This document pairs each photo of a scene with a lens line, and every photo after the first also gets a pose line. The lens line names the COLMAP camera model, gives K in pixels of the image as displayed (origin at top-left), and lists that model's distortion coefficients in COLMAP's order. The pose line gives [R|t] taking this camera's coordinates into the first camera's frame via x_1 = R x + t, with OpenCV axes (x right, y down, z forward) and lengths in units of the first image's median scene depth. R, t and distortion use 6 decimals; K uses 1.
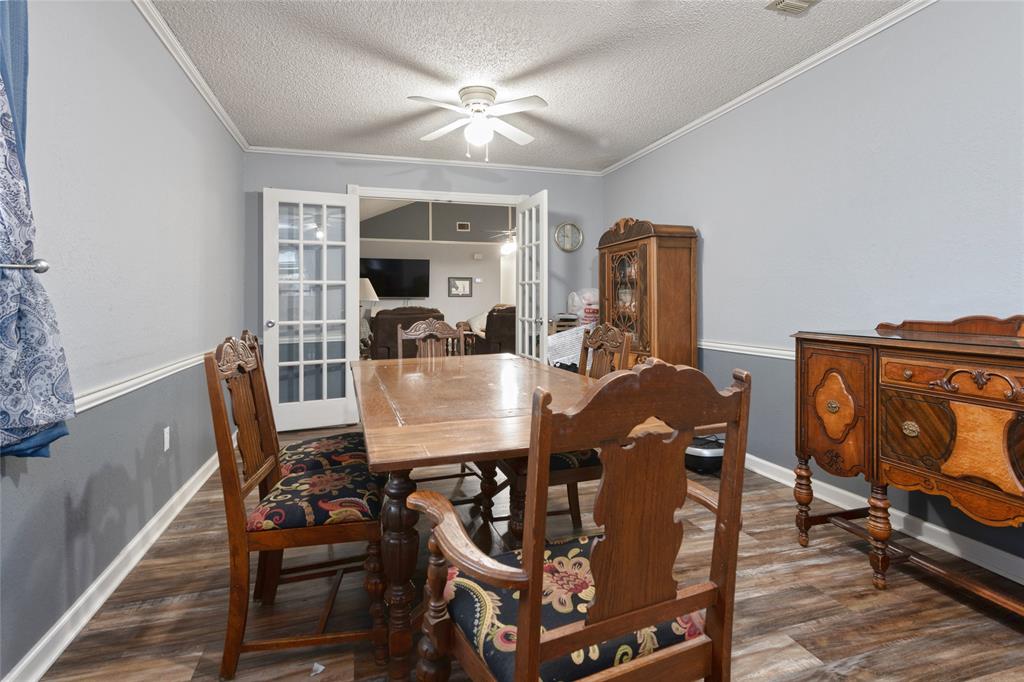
lens RADIAL K [[522.7, 0, 511.6], [0, 522.7, 297.6], [0, 0, 1]] dist [0.004928, 0.000452]
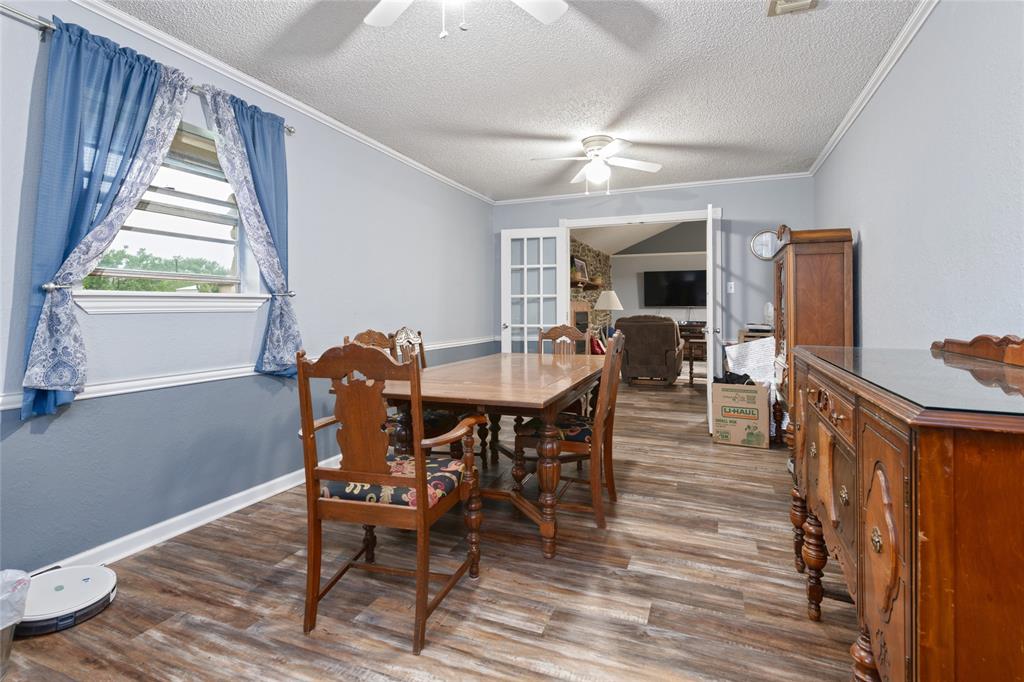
lens RADIAL K [[495.6, 0, 512.7], [0, 495.6, 307.1], [0, 0, 1]] dist [0.002924, 0.000229]
pose [[0.773440, 0.002227, -0.633866, 0.551938], [-0.001373, 0.999997, 0.001838, -0.004444], [0.633868, -0.000552, 0.773441, -0.020086]]
